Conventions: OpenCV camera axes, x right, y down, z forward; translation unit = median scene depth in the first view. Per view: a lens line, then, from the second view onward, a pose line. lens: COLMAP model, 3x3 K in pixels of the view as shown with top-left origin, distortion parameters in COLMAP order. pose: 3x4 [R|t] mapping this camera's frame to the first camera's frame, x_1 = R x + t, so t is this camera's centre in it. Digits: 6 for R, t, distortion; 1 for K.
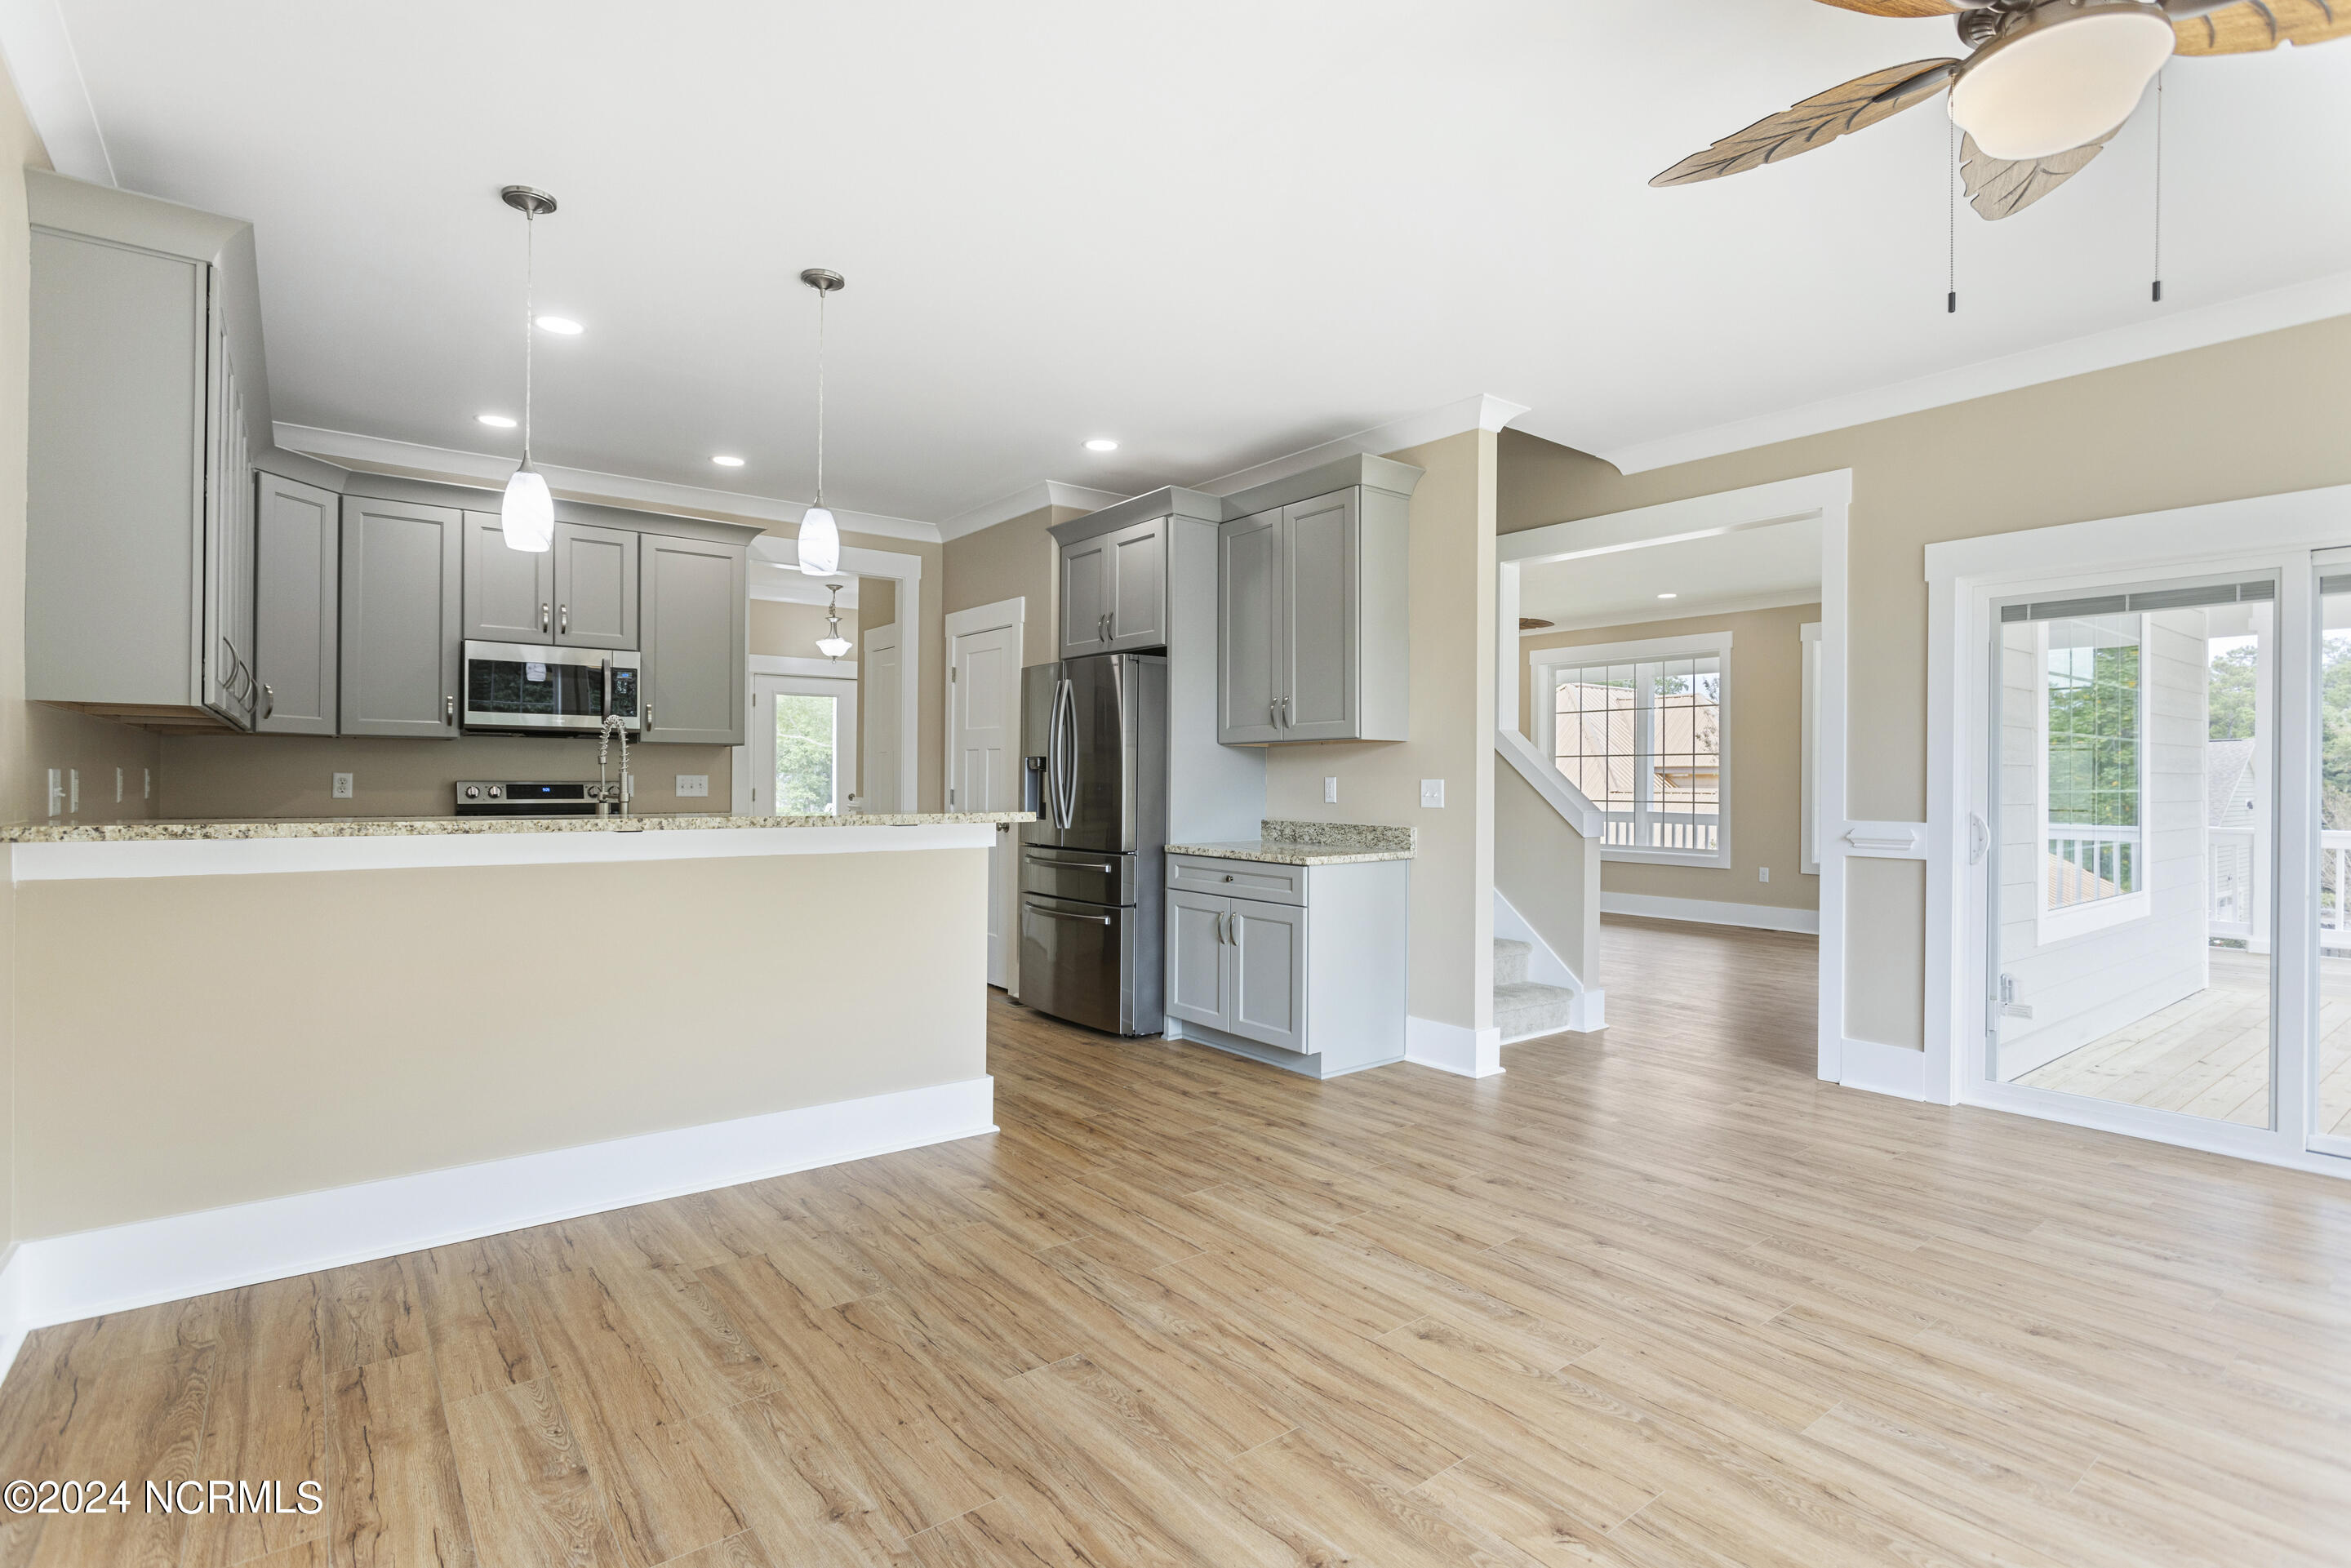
lens RADIAL K [[1120.7, 0, 1171.2], [0, 1120.7, 776.1], [0, 0, 1]] dist [0.000258, 0.000167]
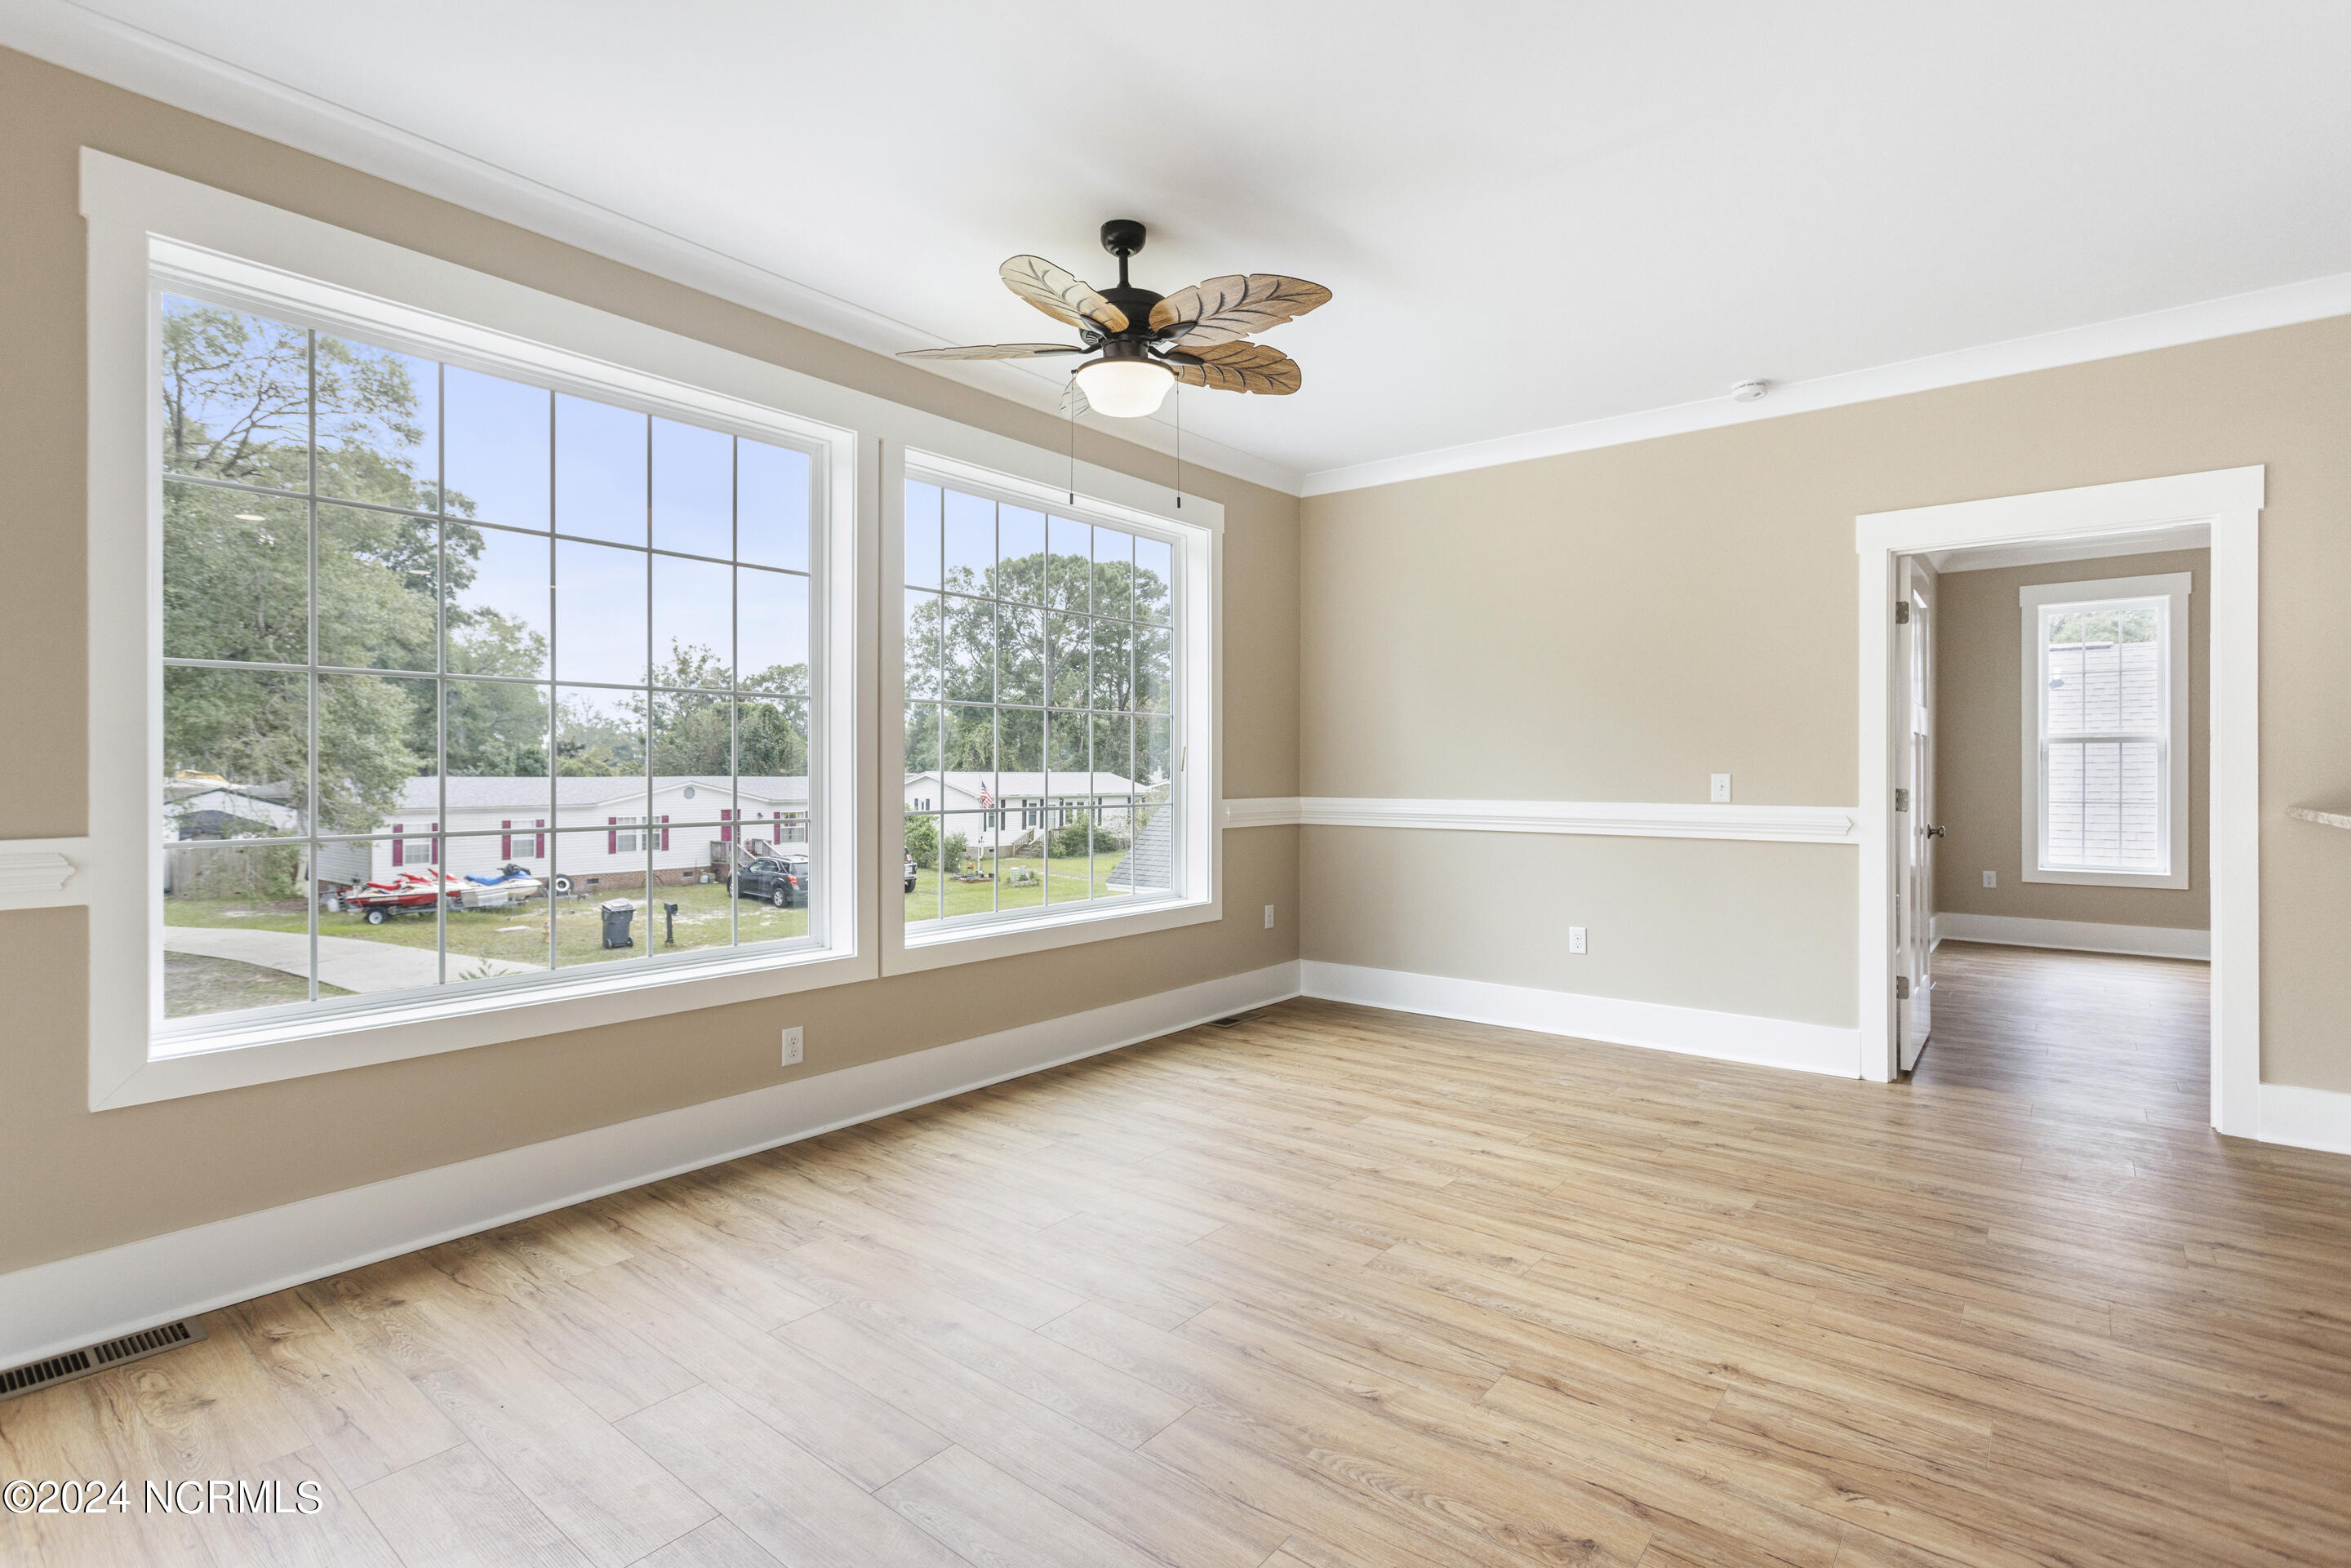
lens RADIAL K [[1131.6, 0, 1166.1], [0, 1131.6, 785.4], [0, 0, 1]] dist [0.001635, 0.000790]
pose [[-0.973999, -0.007916, -0.226414, 0.666429], [-0.008754, 0.999958, 0.002695, 0.017768], [0.226383, 0.004607, -0.974027, 1.641366]]
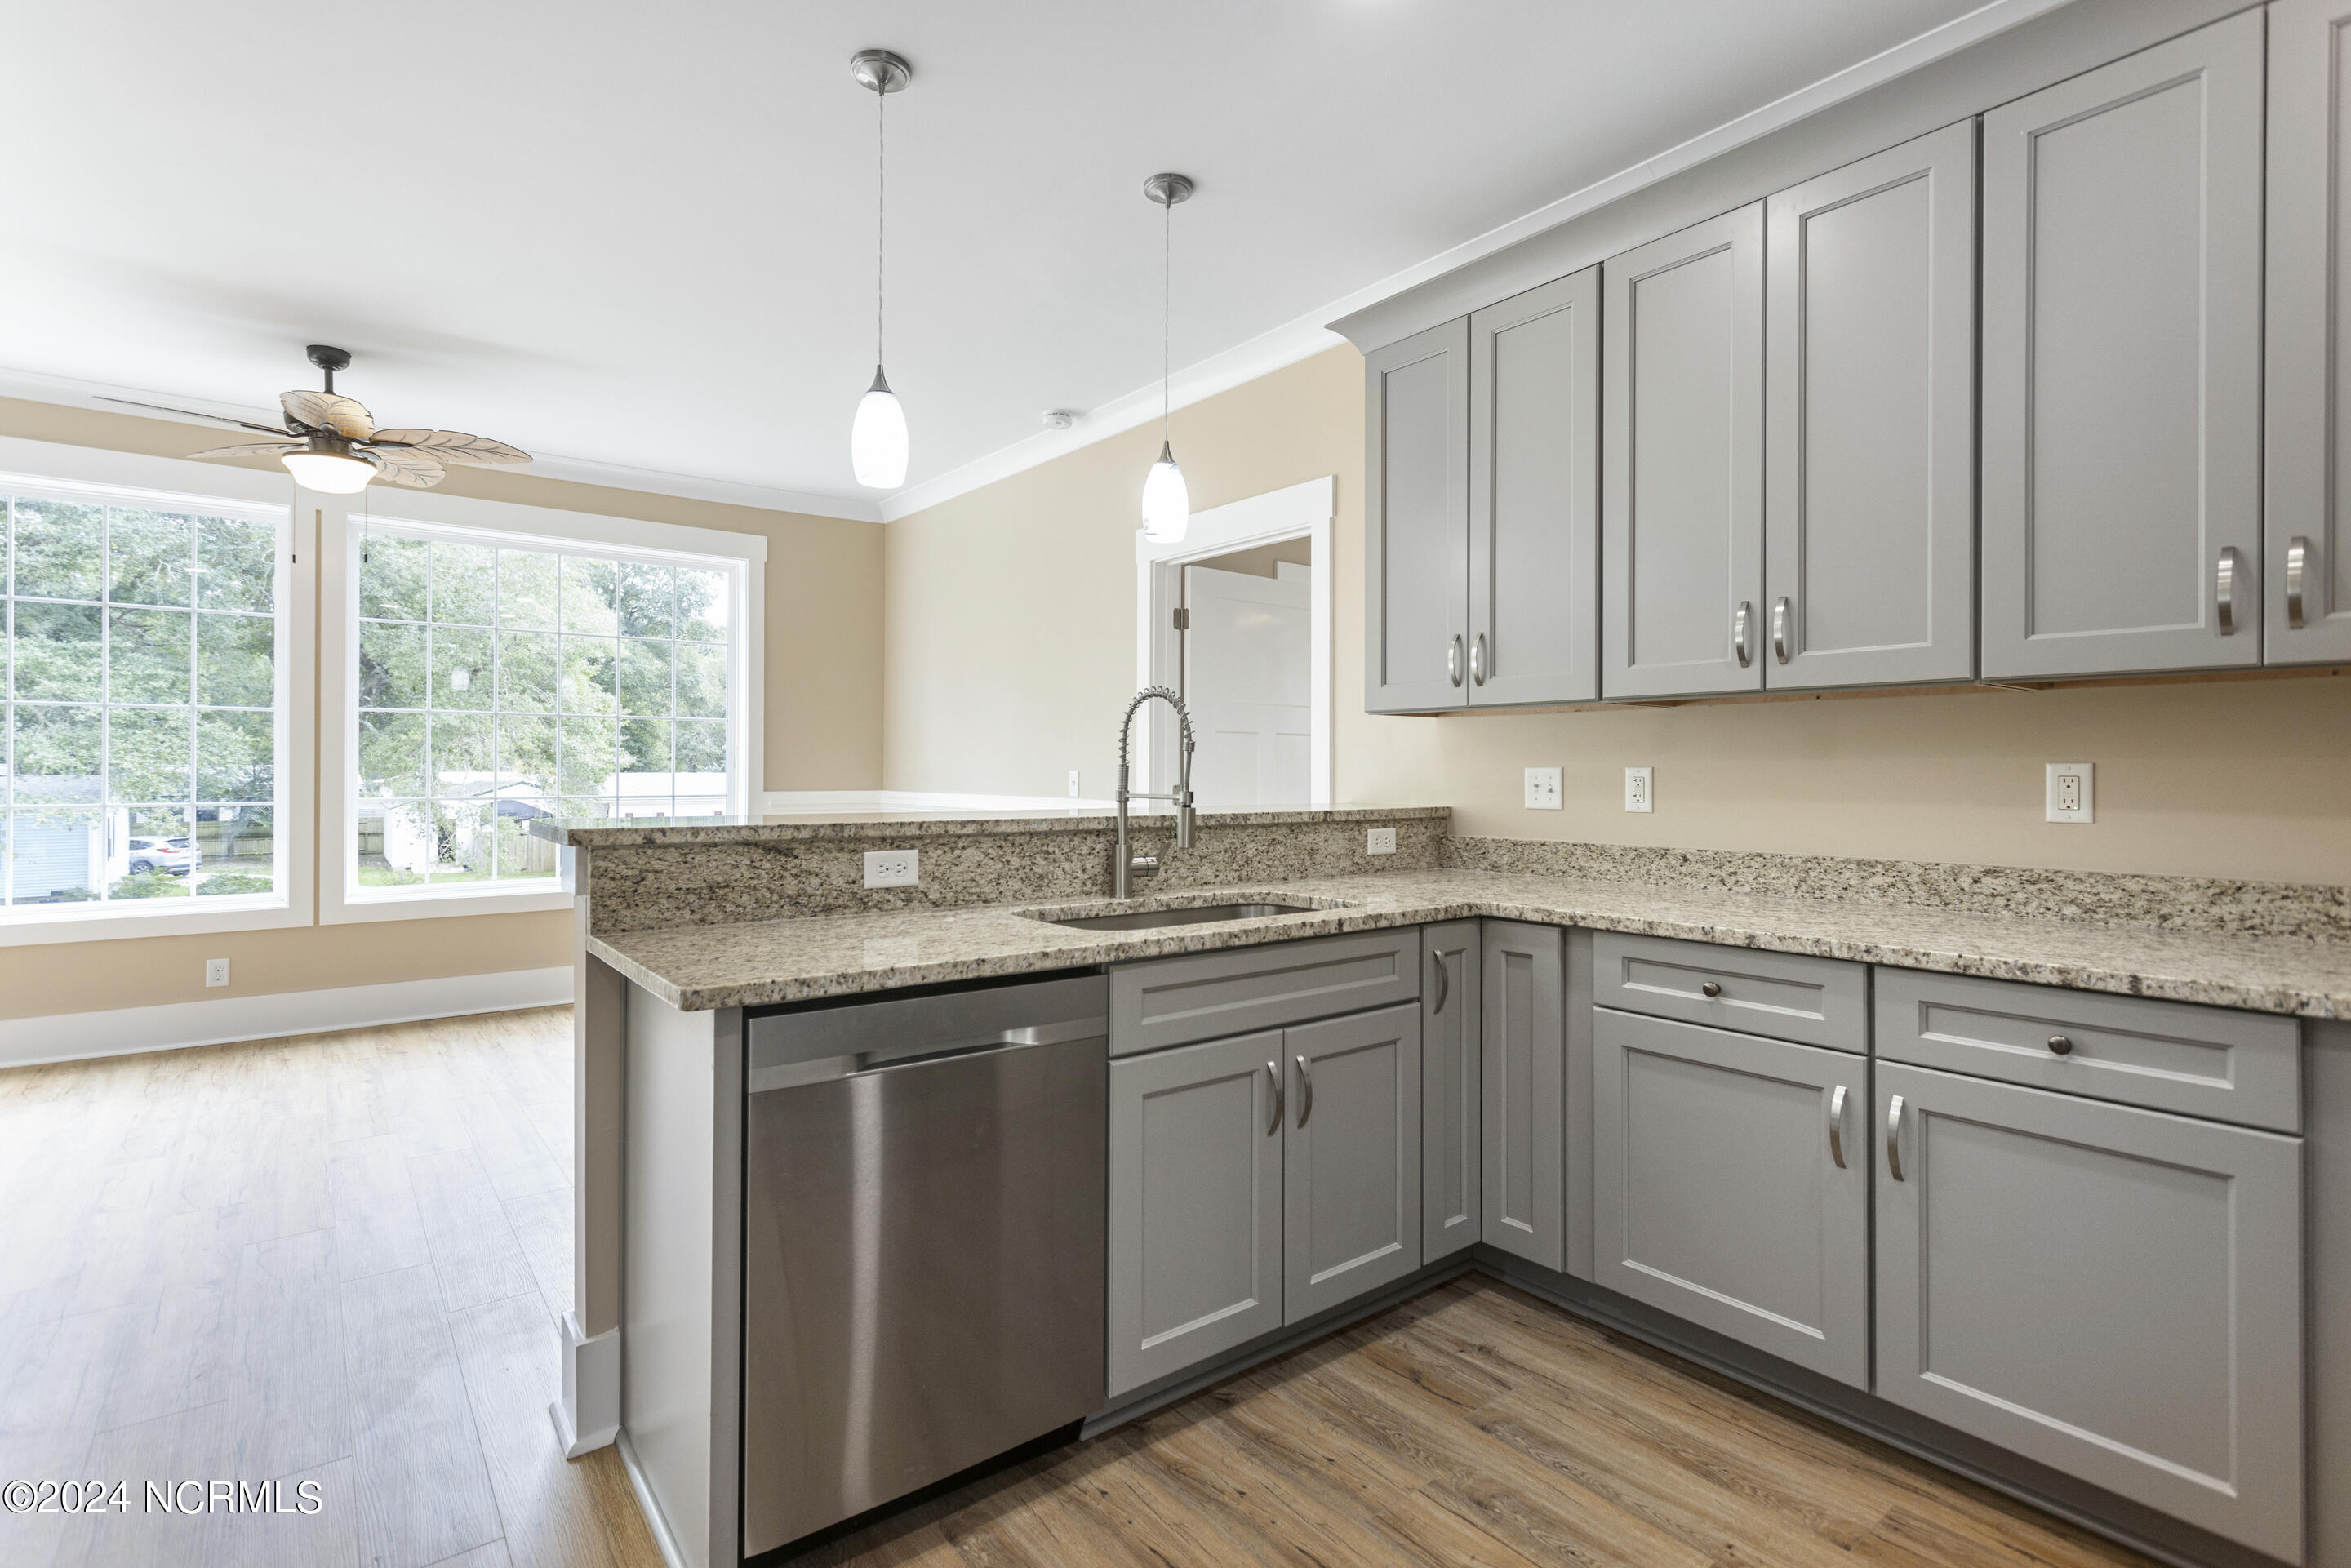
lens RADIAL K [[1102.1, 0, 1186.0], [0, 1102.1, 808.1], [0, 0, 1]] dist [-0.000292, 0.000038]
pose [[-0.999745, -0.010333, -0.020084, -0.573688], [-0.010931, 0.999494, 0.029884, 0.005115], [0.019765, 0.030096, -0.999352, 1.971283]]
